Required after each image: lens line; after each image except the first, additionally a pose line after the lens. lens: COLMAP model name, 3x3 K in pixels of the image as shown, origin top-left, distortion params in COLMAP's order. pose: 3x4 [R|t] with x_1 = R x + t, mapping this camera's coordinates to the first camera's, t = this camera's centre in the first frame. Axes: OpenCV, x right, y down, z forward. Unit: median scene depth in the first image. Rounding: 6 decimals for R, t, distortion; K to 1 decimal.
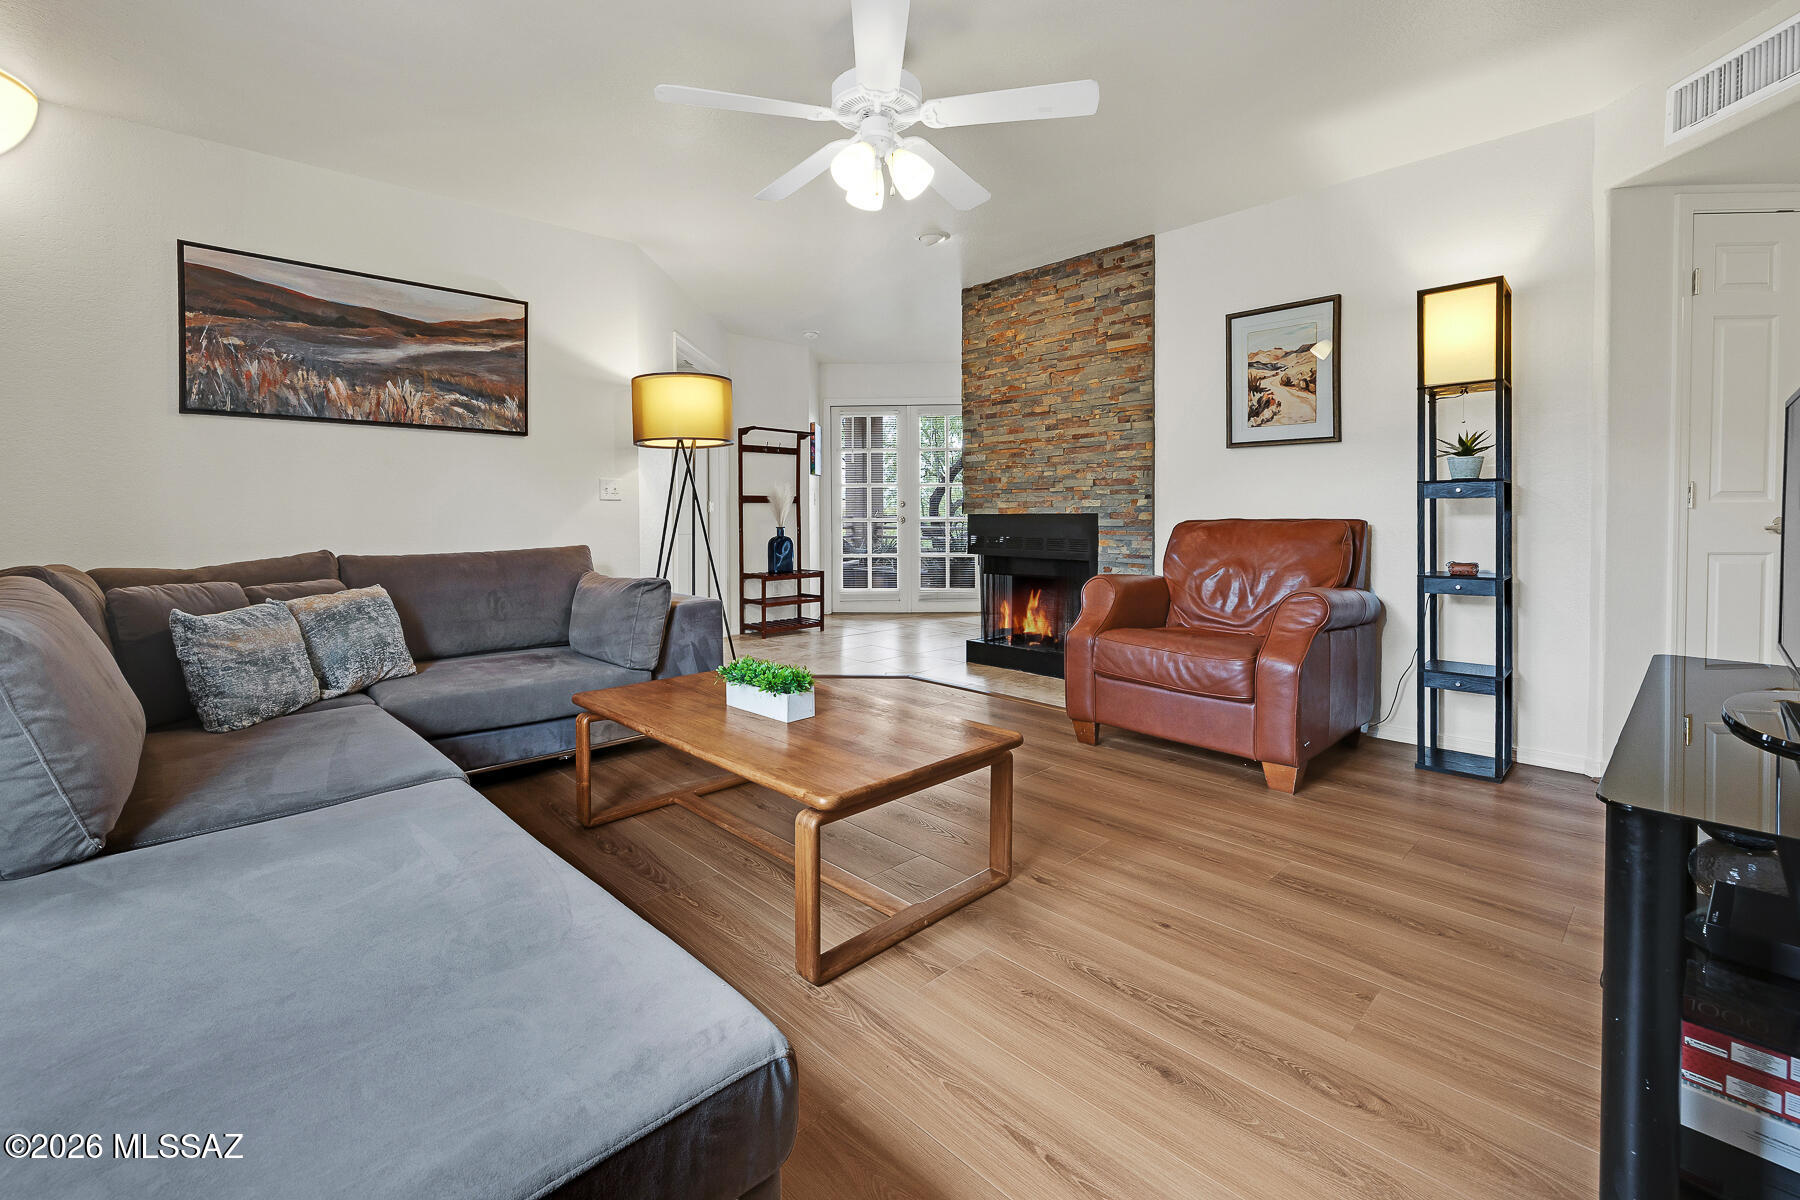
lens RADIAL K [[775.1, 0, 897.2], [0, 775.1, 530.6], [0, 0, 1]] dist [-0.004303, -0.000114]
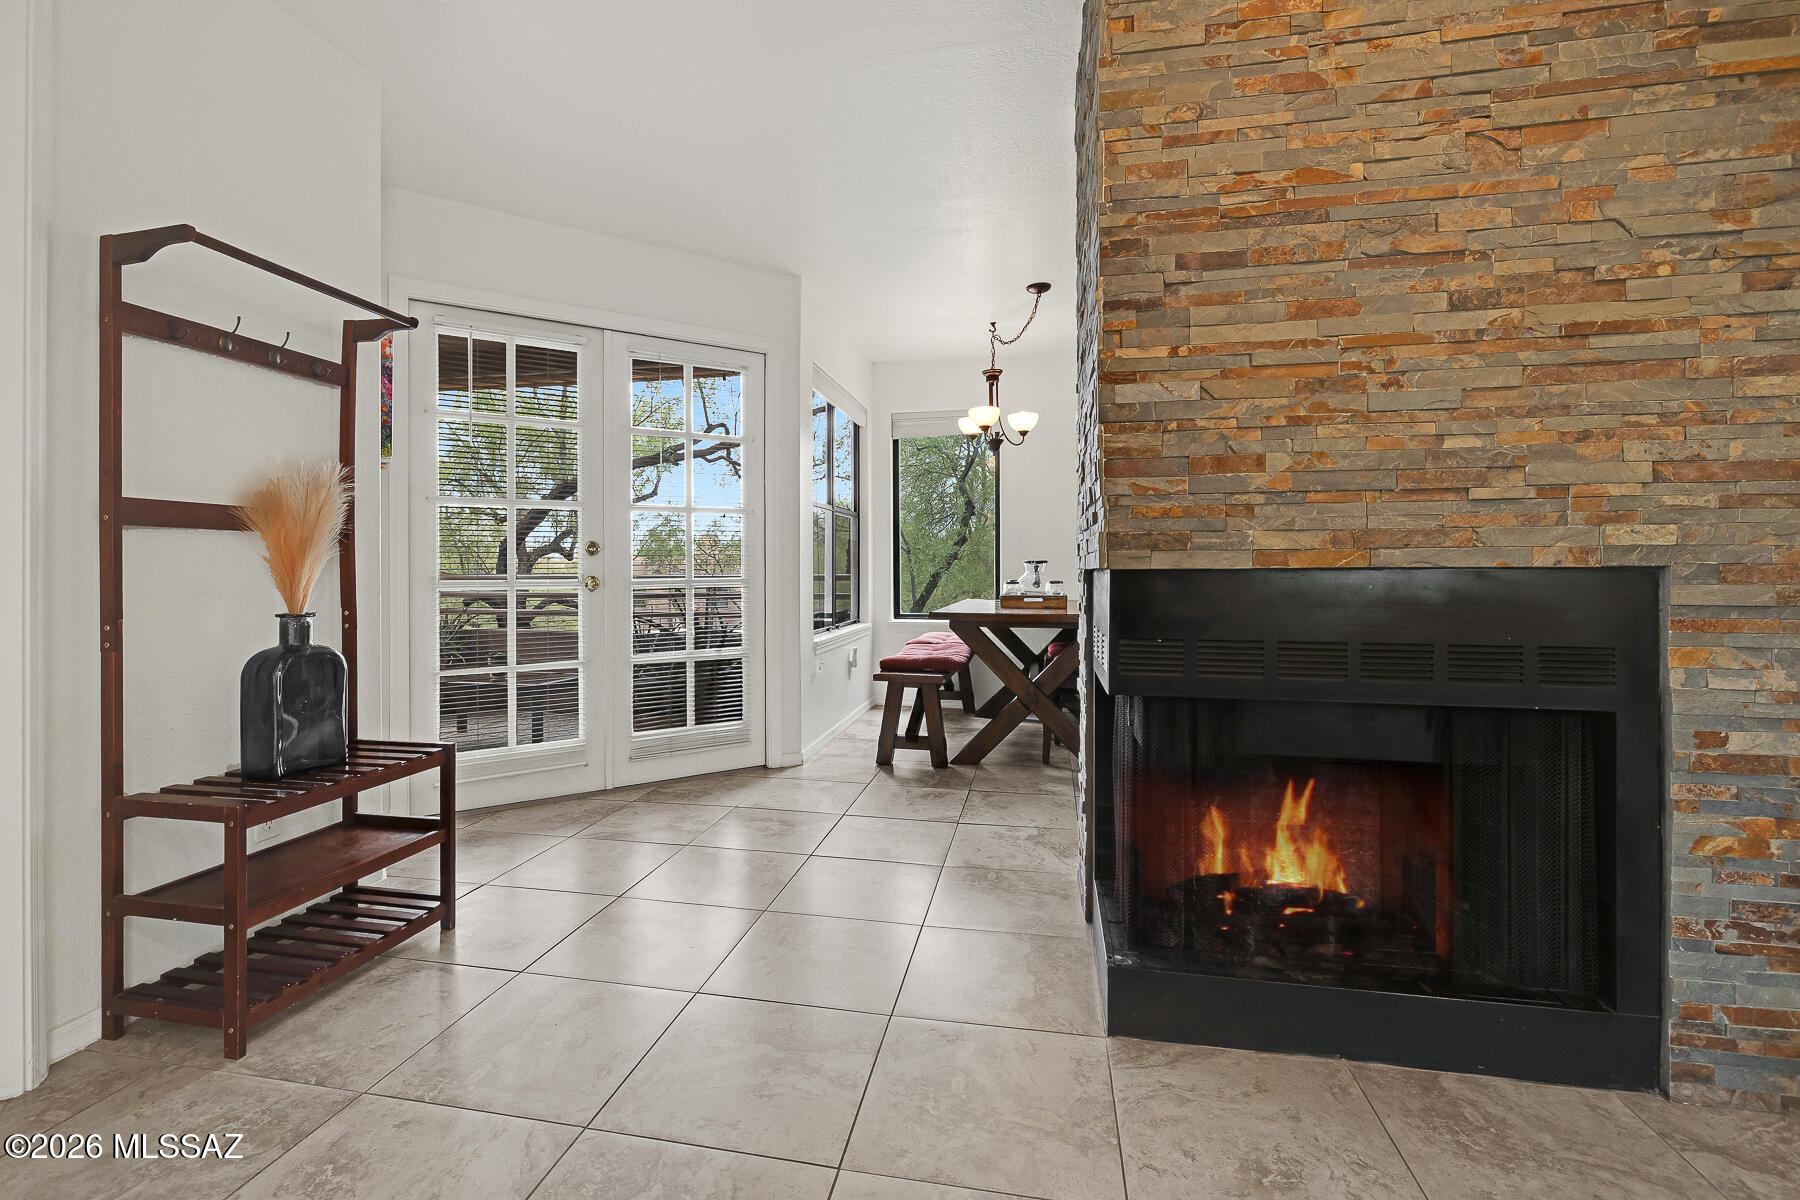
lens RADIAL K [[775.1, 0, 850.0], [0, 775.1, 566.2], [0, 0, 1]] dist [-0.004303, -0.000114]
pose [[0.824890, 0.003573, 0.565282, -0.206848], [0.011589, 0.999663, -0.023230, -0.019037], [-0.565175, 0.025713, 0.824571, 0.930363]]
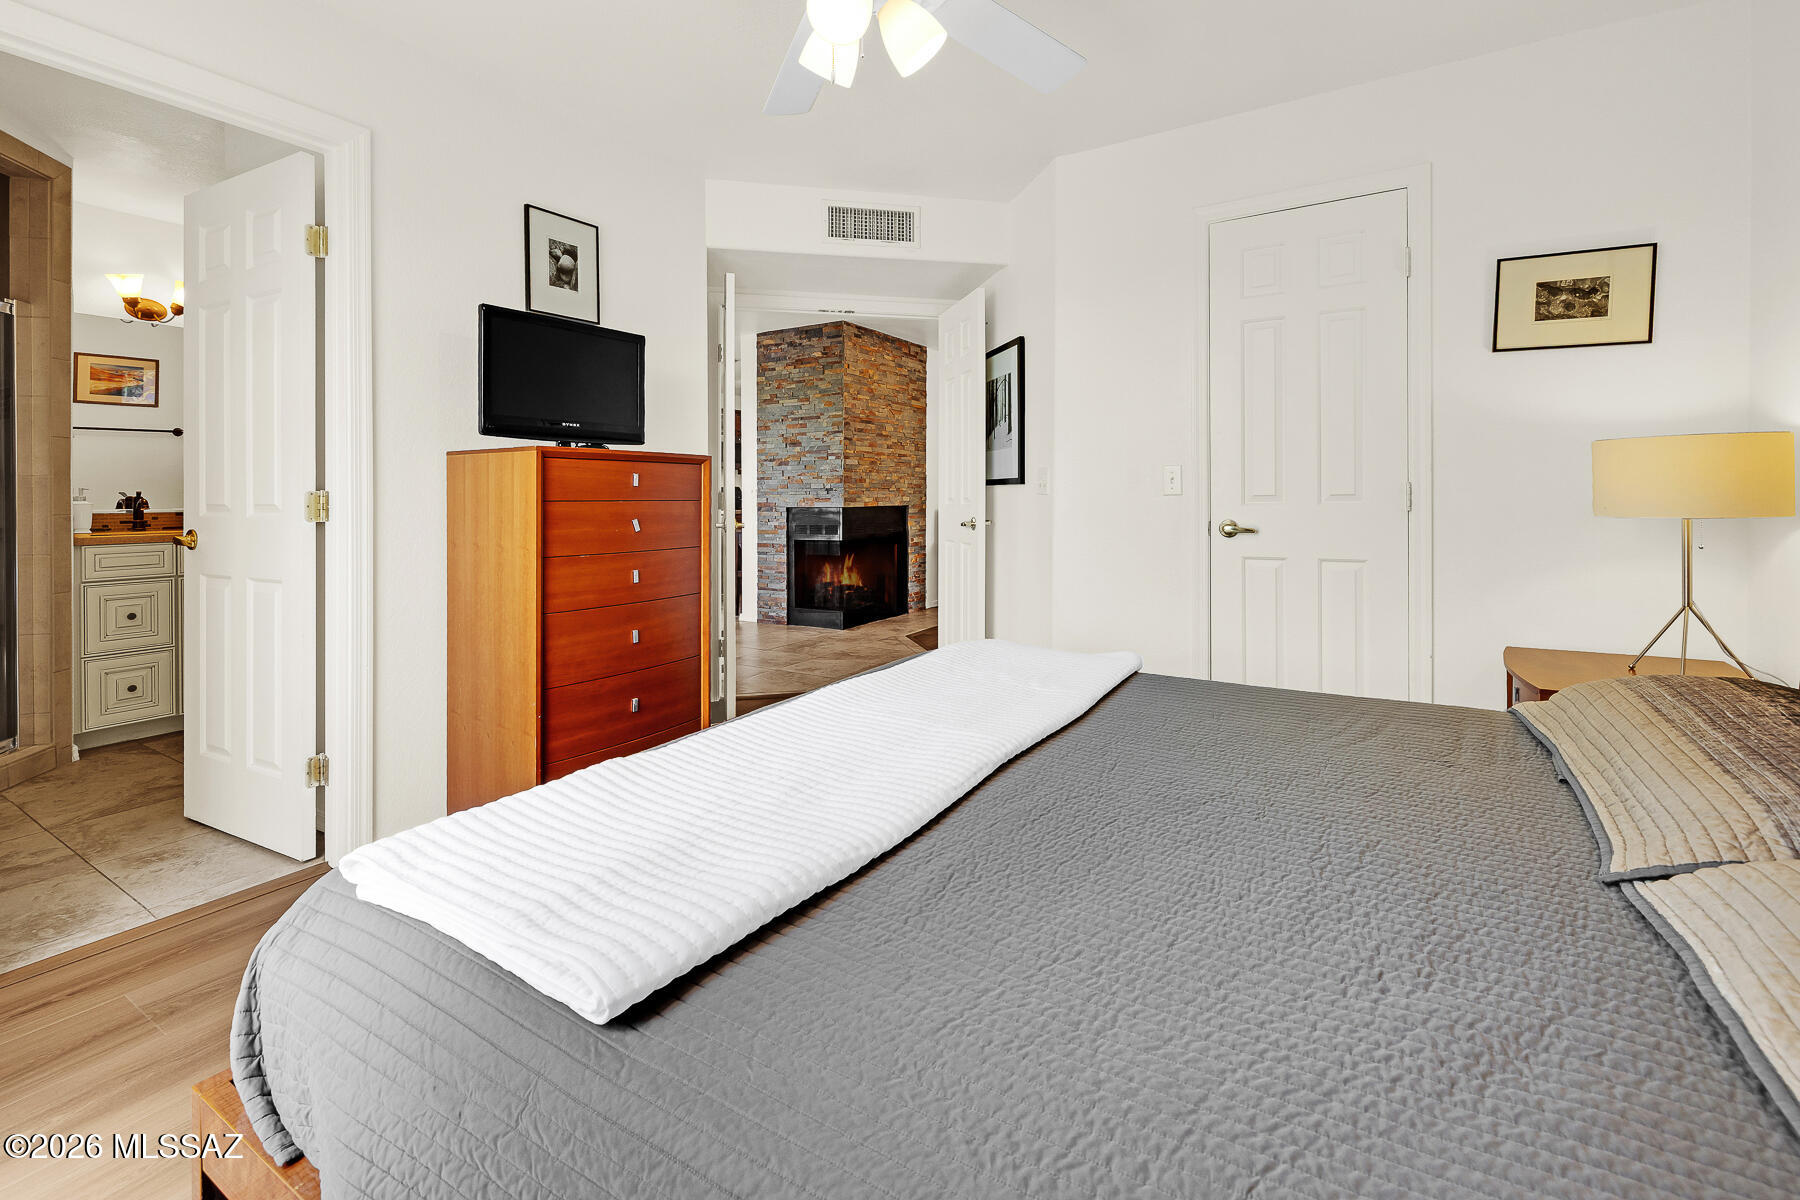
lens RADIAL K [[775.1, 0, 923.1], [0, 775.1, 486.6], [0, 0, 1]] dist [-0.004303, -0.000114]
pose [[-0.270550, 0.014299, 0.962600, -1.281107], [0.024204, 0.999675, -0.008047, -0.047514], [-0.962402, 0.021122, -0.270808, 1.404602]]
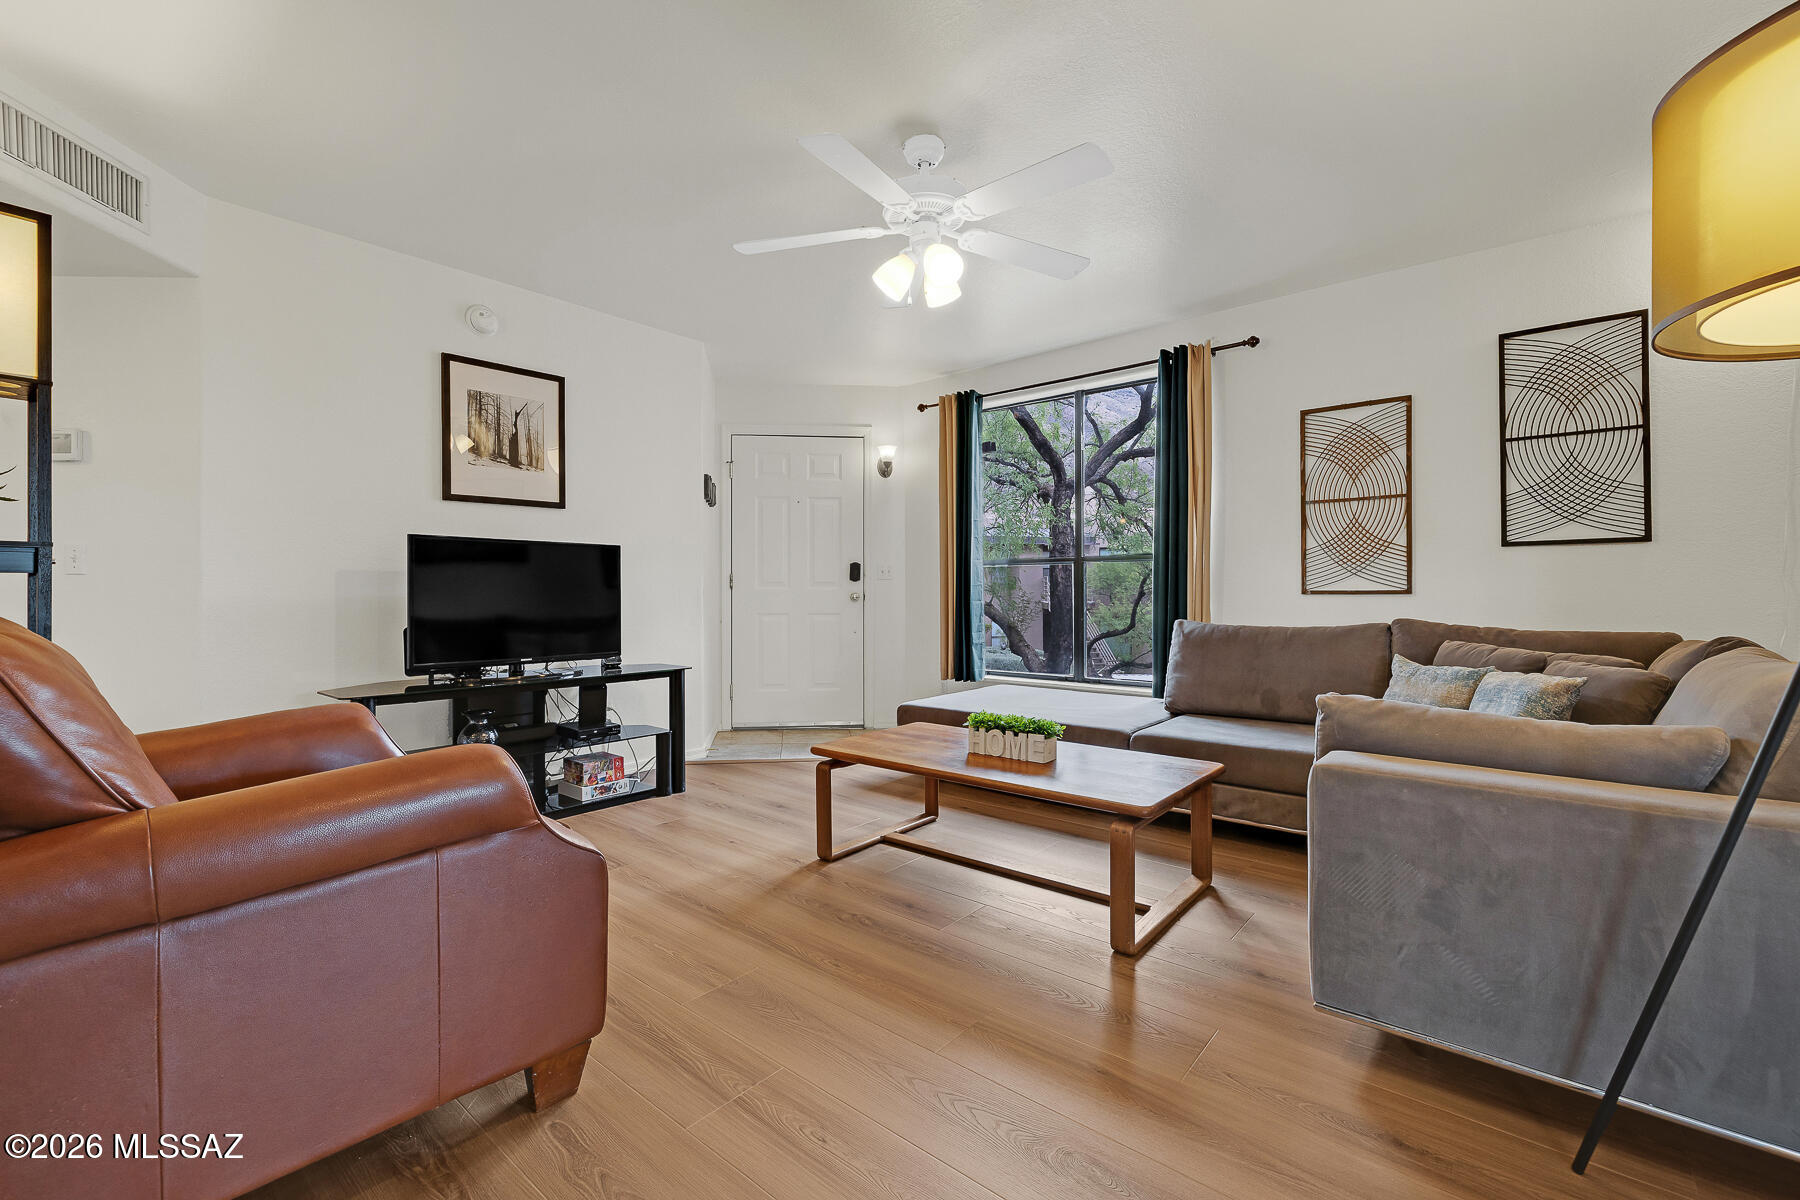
lens RADIAL K [[775.1, 0, 879.2], [0, 775.1, 593.4], [0, 0, 1]] dist [-0.004303, -0.000114]
pose [[-0.997463, 0.008169, -0.070716, 0.062592], [0.006257, 0.999610, 0.027216, -0.026988], [0.070911, 0.026705, -0.997125, 1.132430]]
